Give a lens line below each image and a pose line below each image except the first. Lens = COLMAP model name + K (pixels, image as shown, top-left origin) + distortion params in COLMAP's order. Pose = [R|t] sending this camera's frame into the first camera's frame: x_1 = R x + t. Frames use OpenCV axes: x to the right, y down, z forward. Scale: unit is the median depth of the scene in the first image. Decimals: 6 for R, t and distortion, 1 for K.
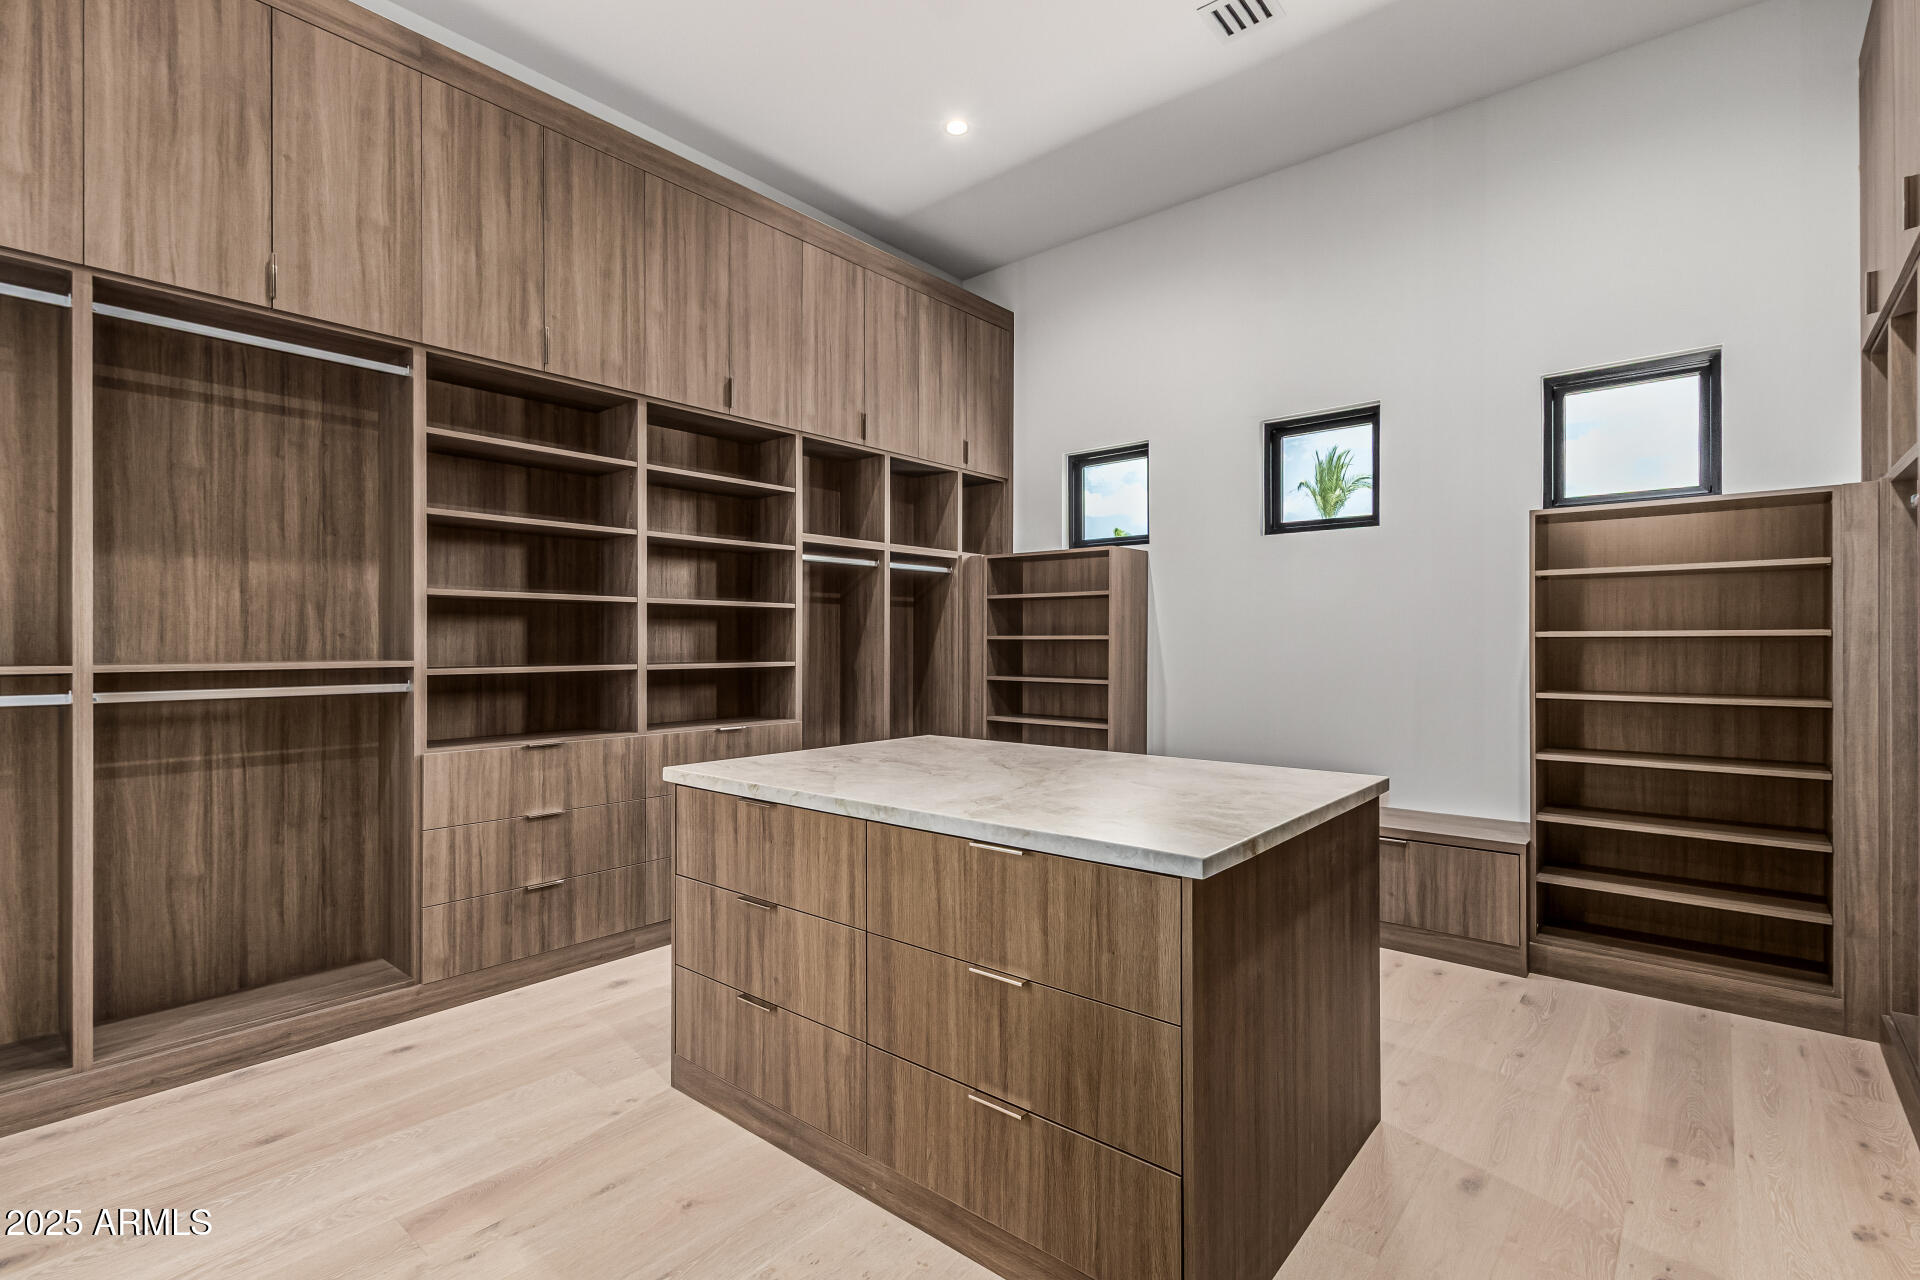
lens RADIAL K [[919.1, 0, 967.9], [0, 919.1, 635.1], [0, 0, 1]] dist [0.004474, 0.000016]
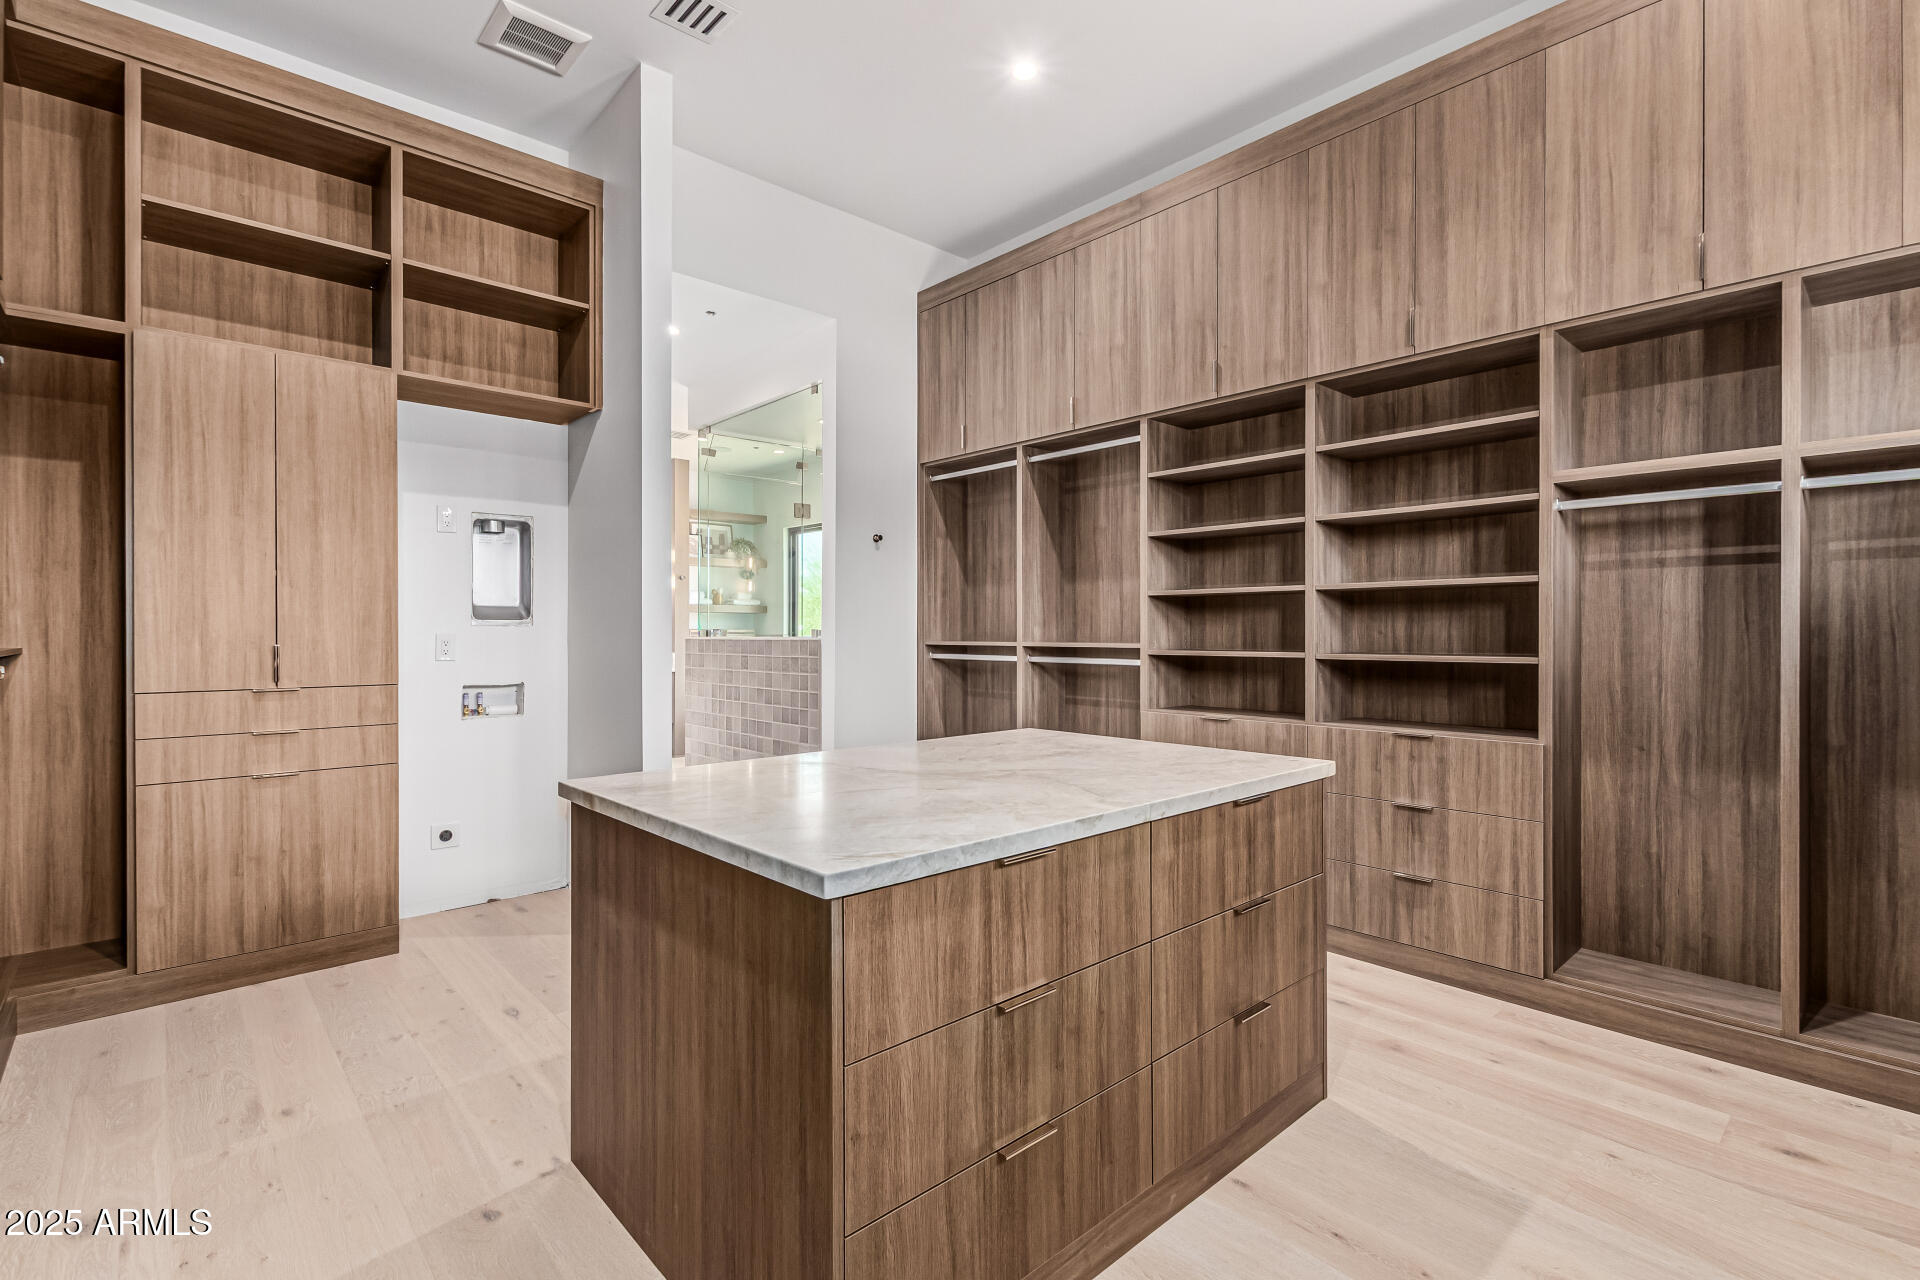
lens RADIAL K [[919.1, 0, 967.9], [0, 919.1, 635.1], [0, 0, 1]] dist [0.004474, 0.000016]
pose [[-0.166737, 0.002254, -0.985999, 0.667912], [0.006471, 0.999978, 0.001192, 0.009415], [0.985980, -0.006181, -0.166748, 0.794379]]
